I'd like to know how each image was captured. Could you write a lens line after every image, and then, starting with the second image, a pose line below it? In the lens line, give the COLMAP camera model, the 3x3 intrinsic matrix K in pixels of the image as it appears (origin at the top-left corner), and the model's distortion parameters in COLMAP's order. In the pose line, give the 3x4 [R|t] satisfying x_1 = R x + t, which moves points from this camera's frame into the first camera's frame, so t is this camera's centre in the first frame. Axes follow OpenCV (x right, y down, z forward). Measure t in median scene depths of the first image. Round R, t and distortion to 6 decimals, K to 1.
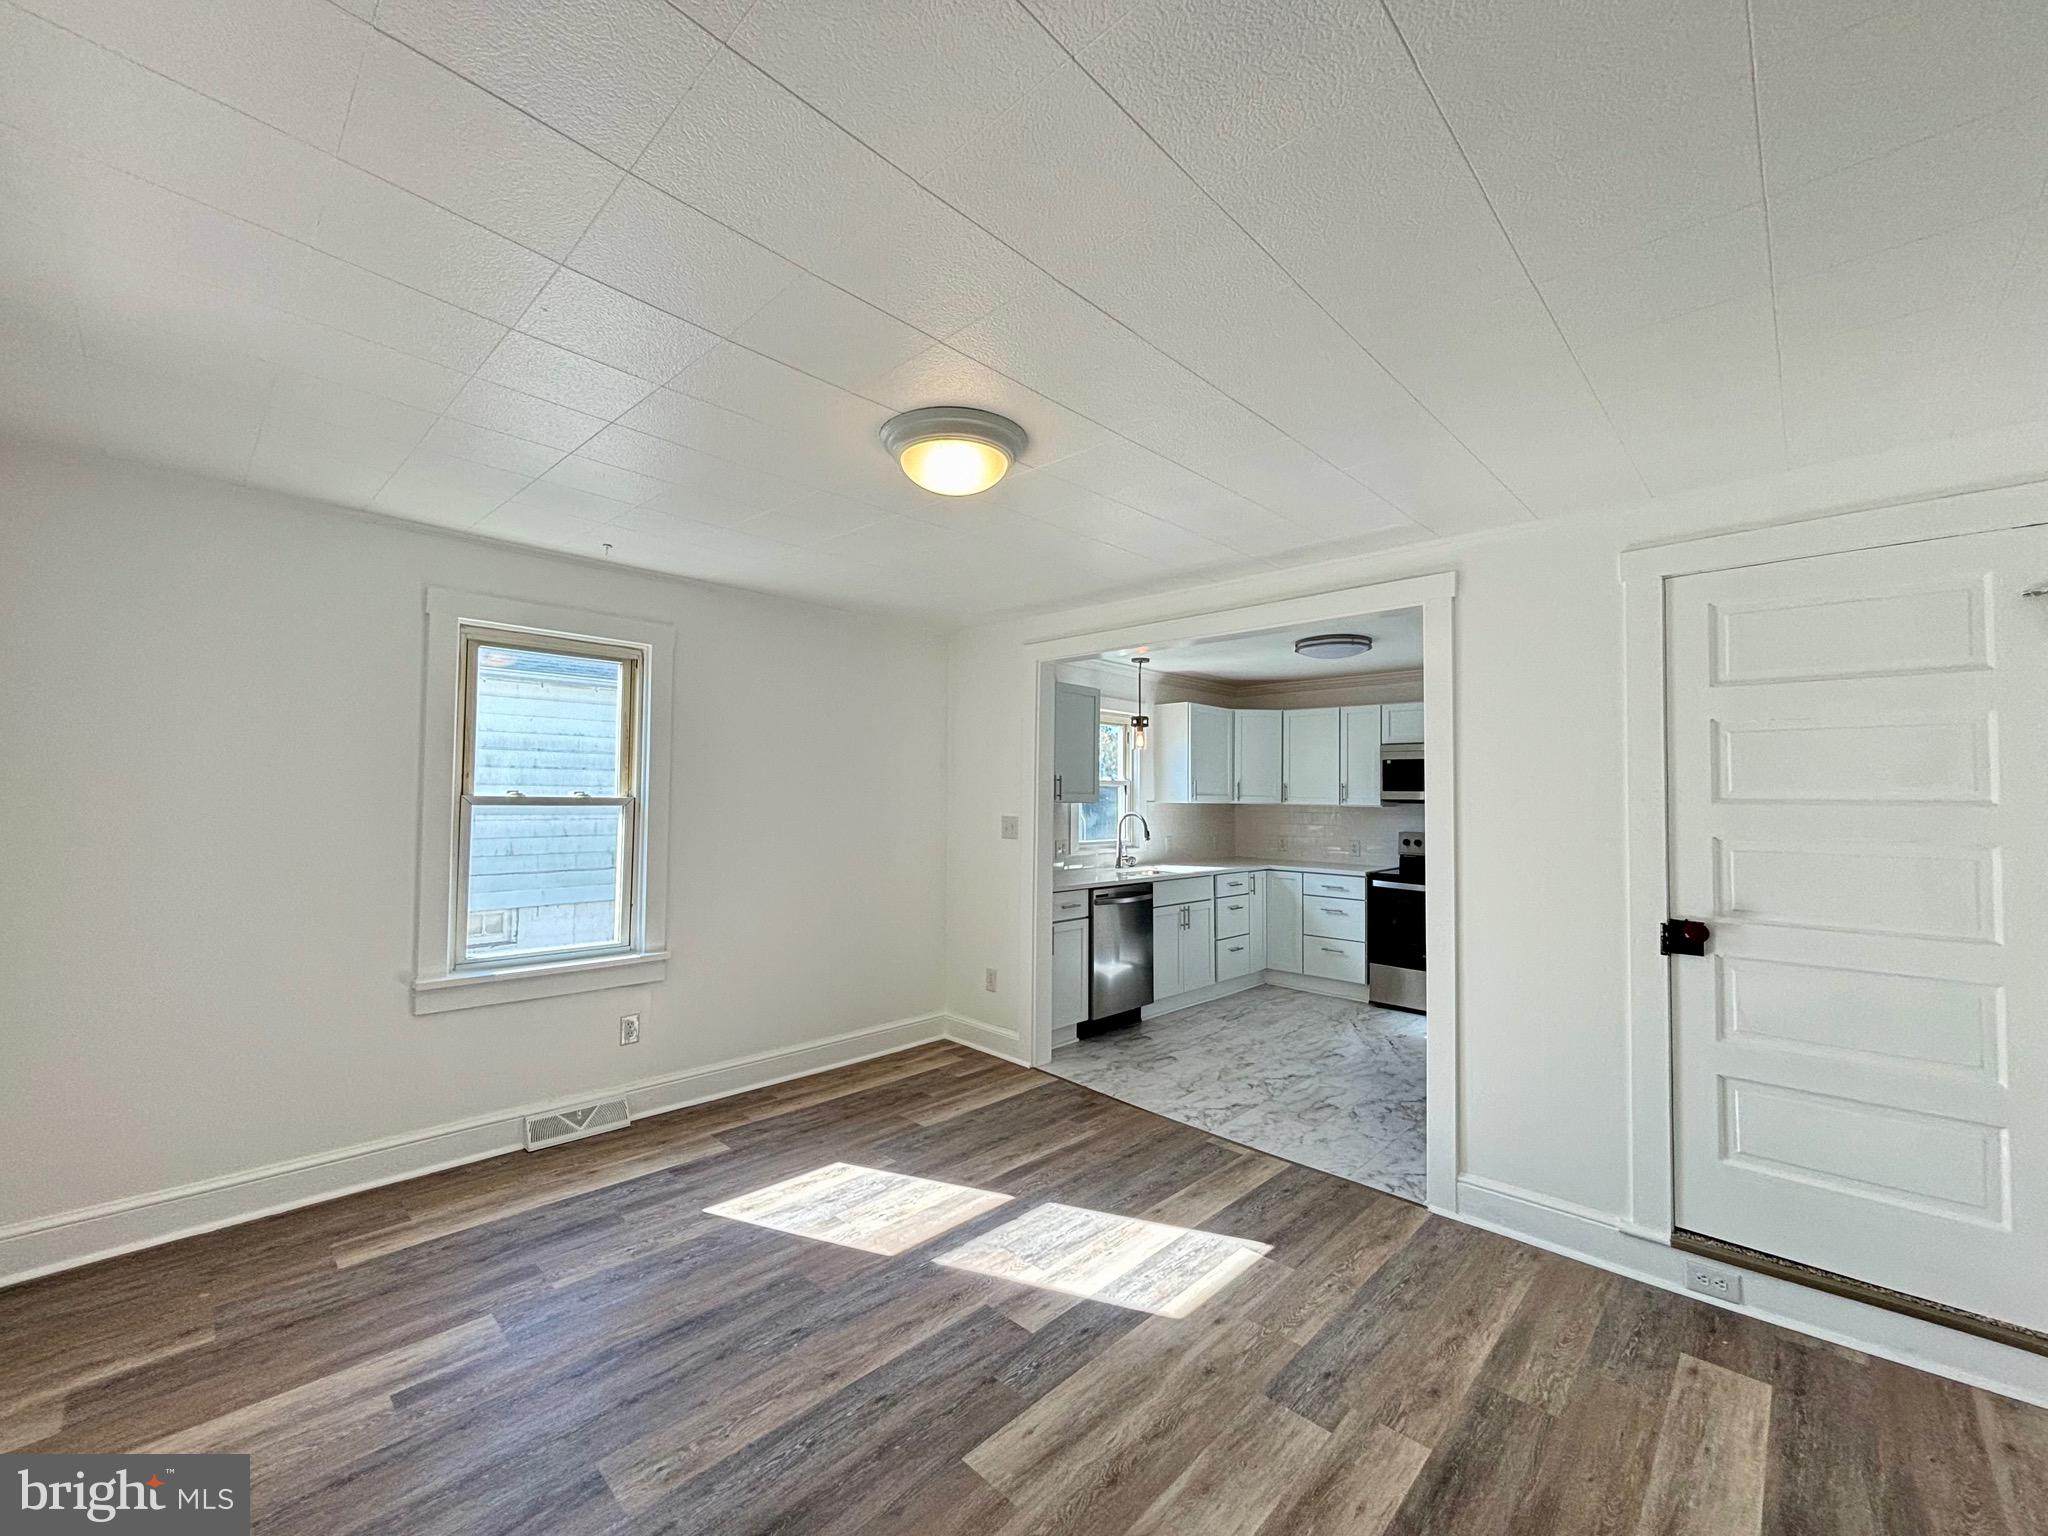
lens RADIAL K [[829.3, 0, 1007.3], [0, 829.3, 766.3], [0, 0, 1]] dist [-0.000586, 0.000199]
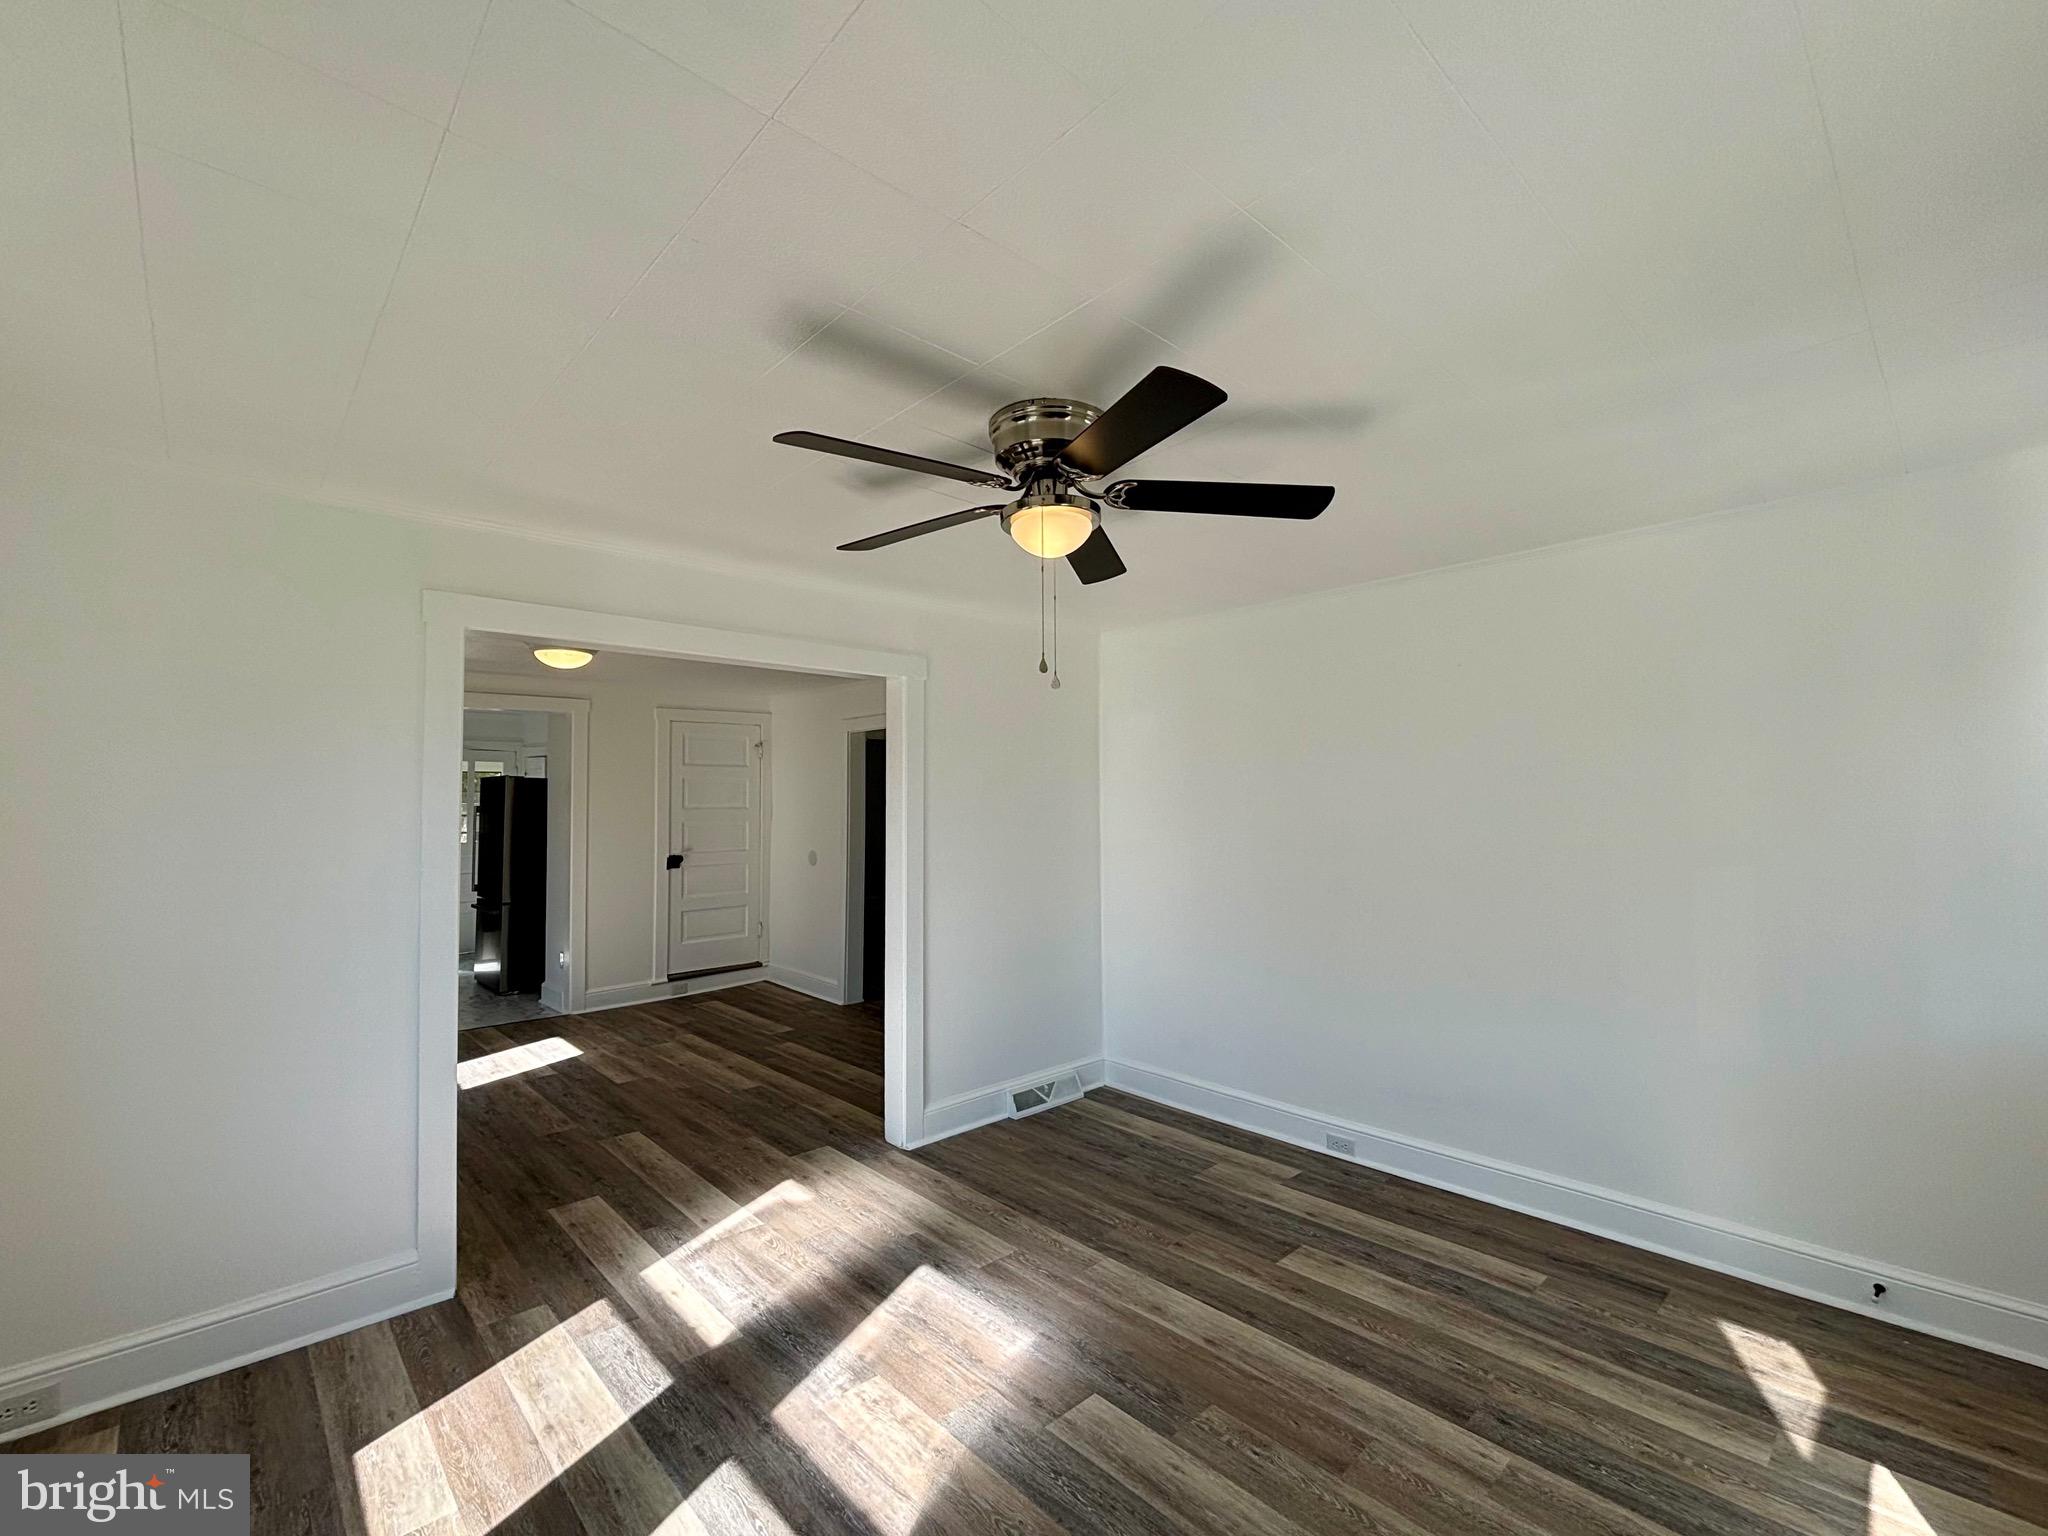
lens RADIAL K [[905.0, 0, 1016.2], [0, 905.0, 768.0], [0, 0, 1]] dist [-0.001714, 0.005053]
pose [[0.060173, 0.022656, 0.997931, -1.114075], [-0.024864, 0.999466, -0.021191, -0.030638], [-0.997878, -0.023538, 0.060704, -0.134323]]
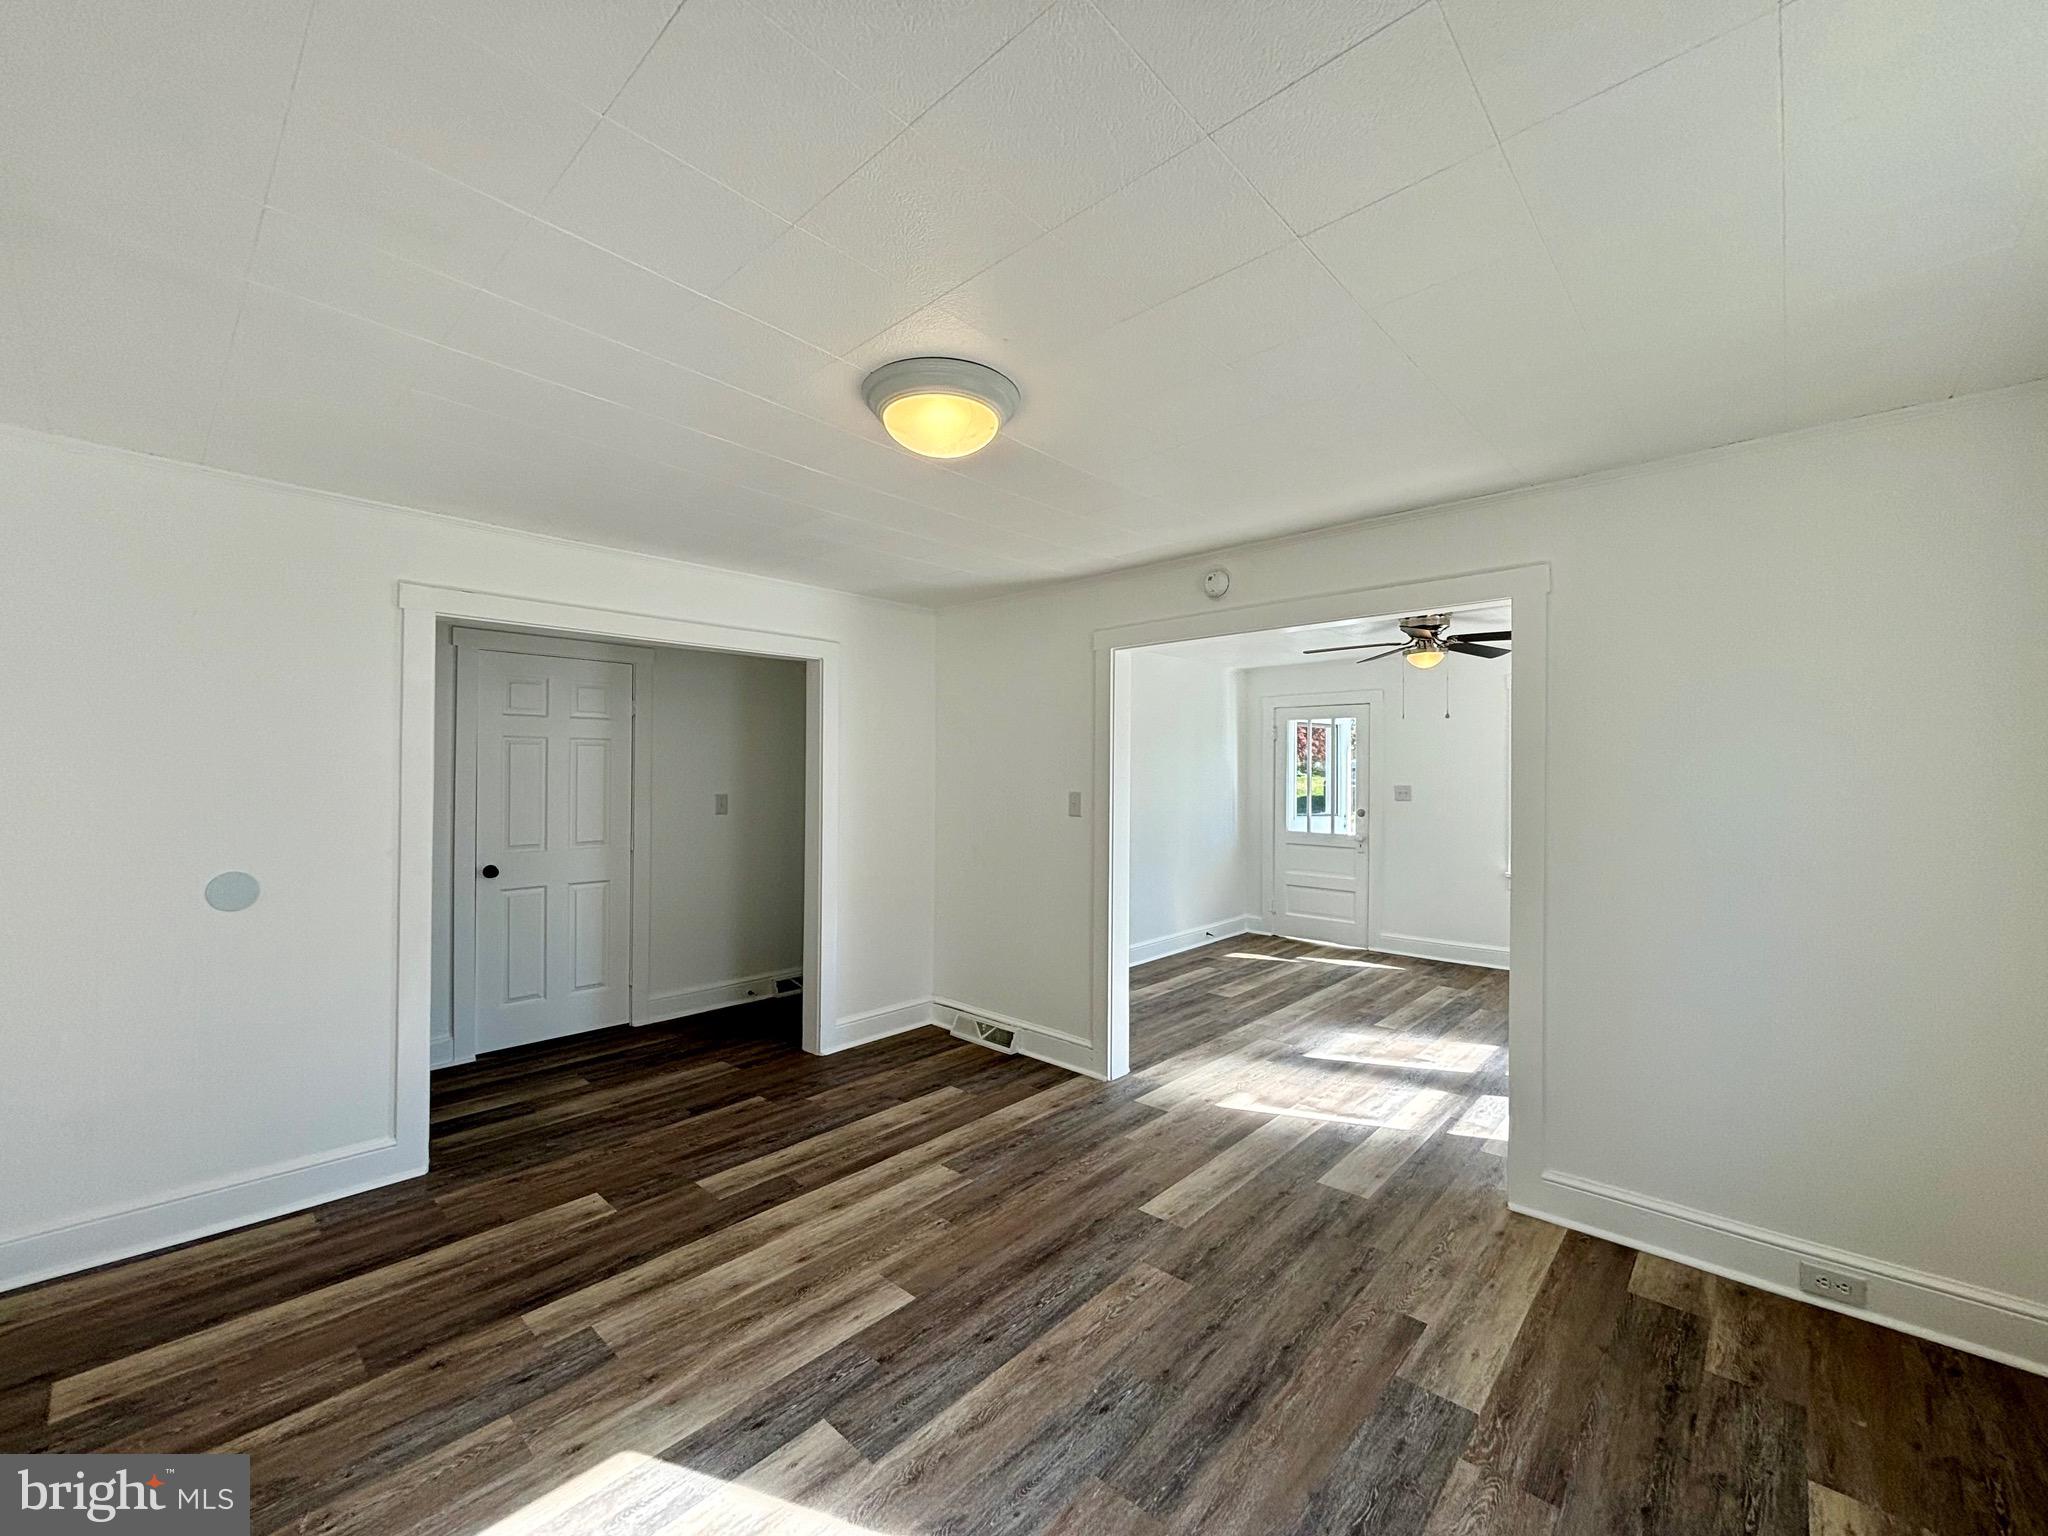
lens RADIAL K [[837.9, 0, 1019.0], [0, 837.9, 762.2], [0, 0, 1]] dist [-0.002196, 0.000843]
pose [[-0.999370, -0.018934, -0.030028, -0.065530], [-0.017520, 0.998756, -0.046684, 0.029834], [0.030875, -0.046129, -0.998458, 0.962474]]
